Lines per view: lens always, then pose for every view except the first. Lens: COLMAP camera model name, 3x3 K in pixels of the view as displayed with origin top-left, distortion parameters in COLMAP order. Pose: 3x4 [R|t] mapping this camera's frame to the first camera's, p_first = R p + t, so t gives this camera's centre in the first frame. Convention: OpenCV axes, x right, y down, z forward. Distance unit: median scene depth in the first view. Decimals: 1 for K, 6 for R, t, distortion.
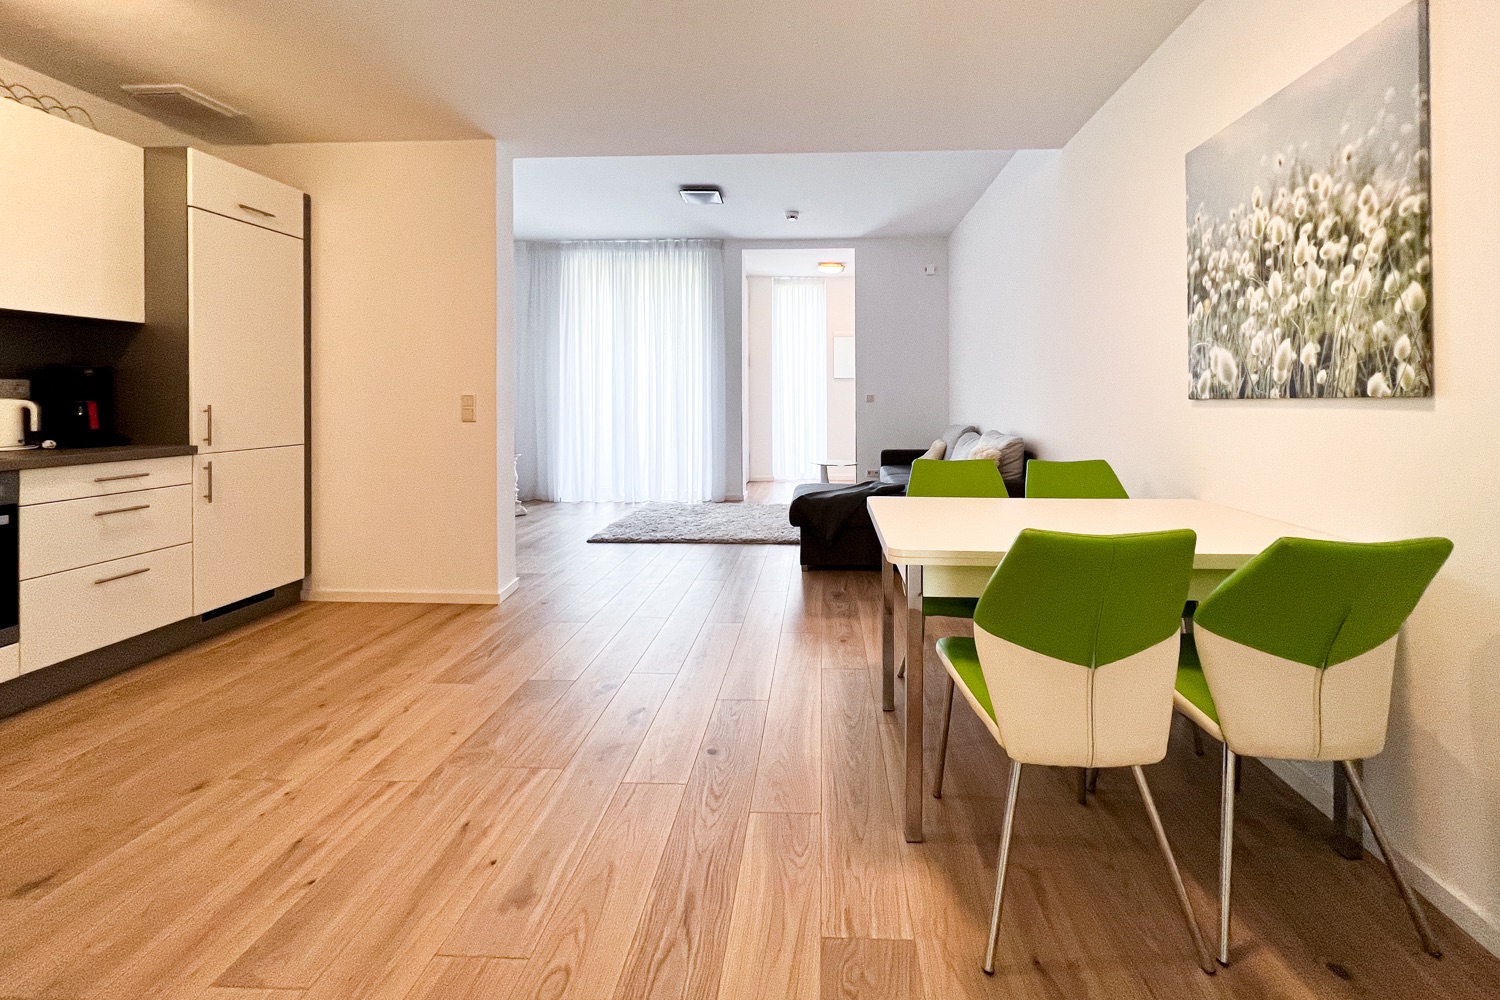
lens RADIAL K [[613.2, 0, 792.6], [0, 613.2, 390.4], [0, 0, 1]] dist [-0.000185, -0.000063]
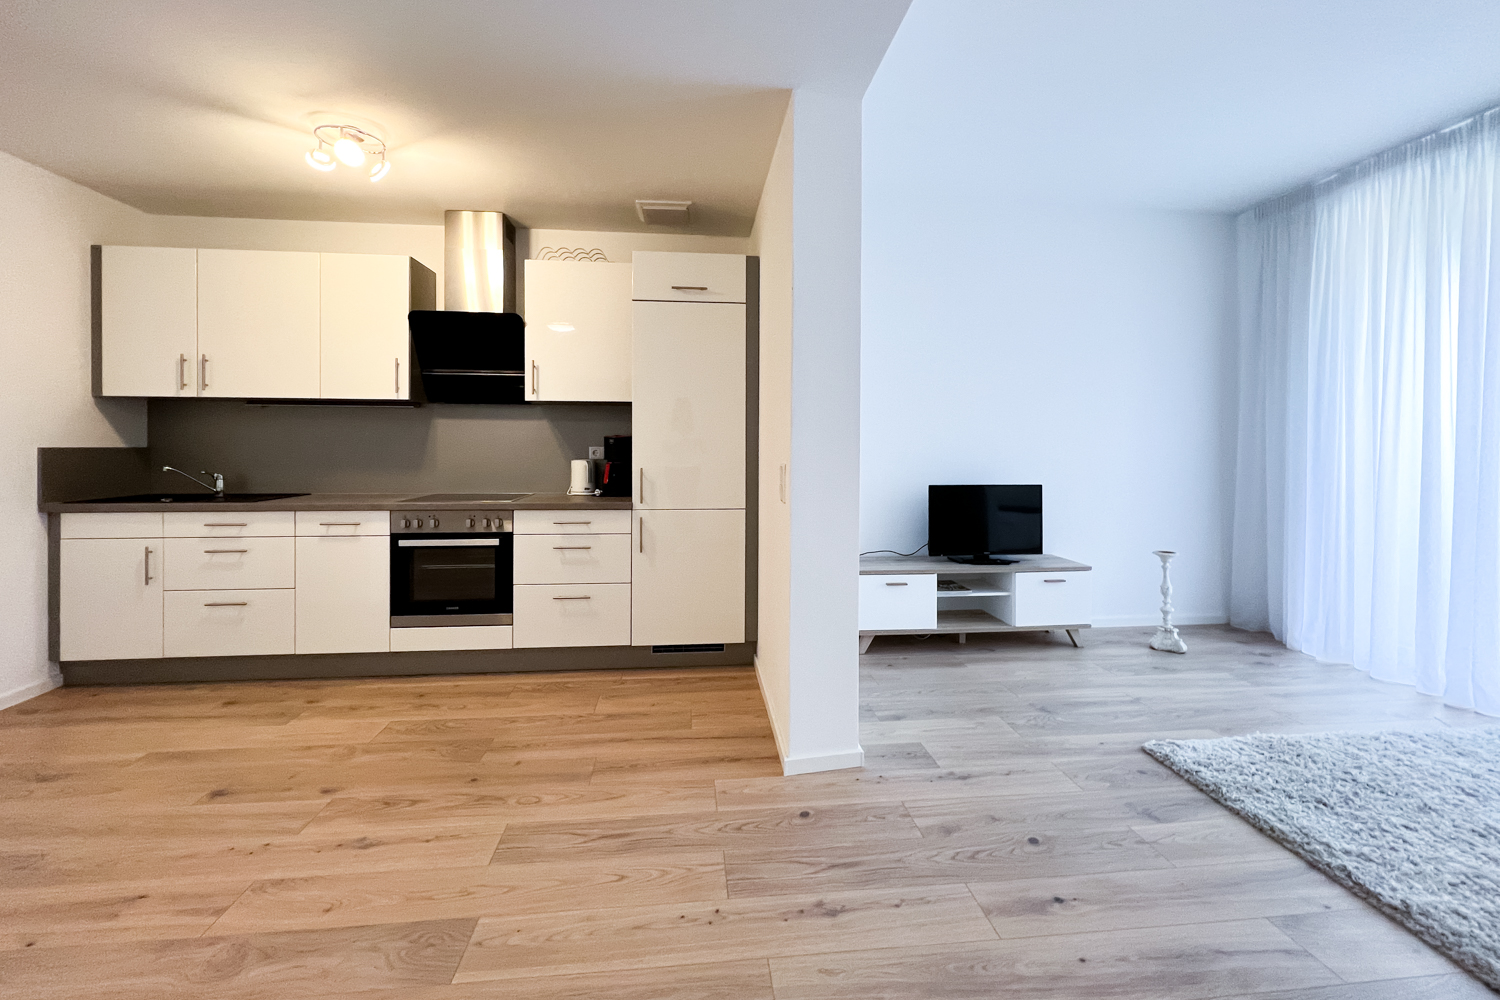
lens RADIAL K [[598.9, 0, 751.5], [0, 598.9, 449.1], [0, 0, 1]] dist [0.000386, -0.000065]
pose [[0.153027, 0.001436, -0.988221, 0.240892], [0.000689, 0.999999, 0.001560, -0.016037], [0.988222, -0.000919, 0.153026, 1.270922]]
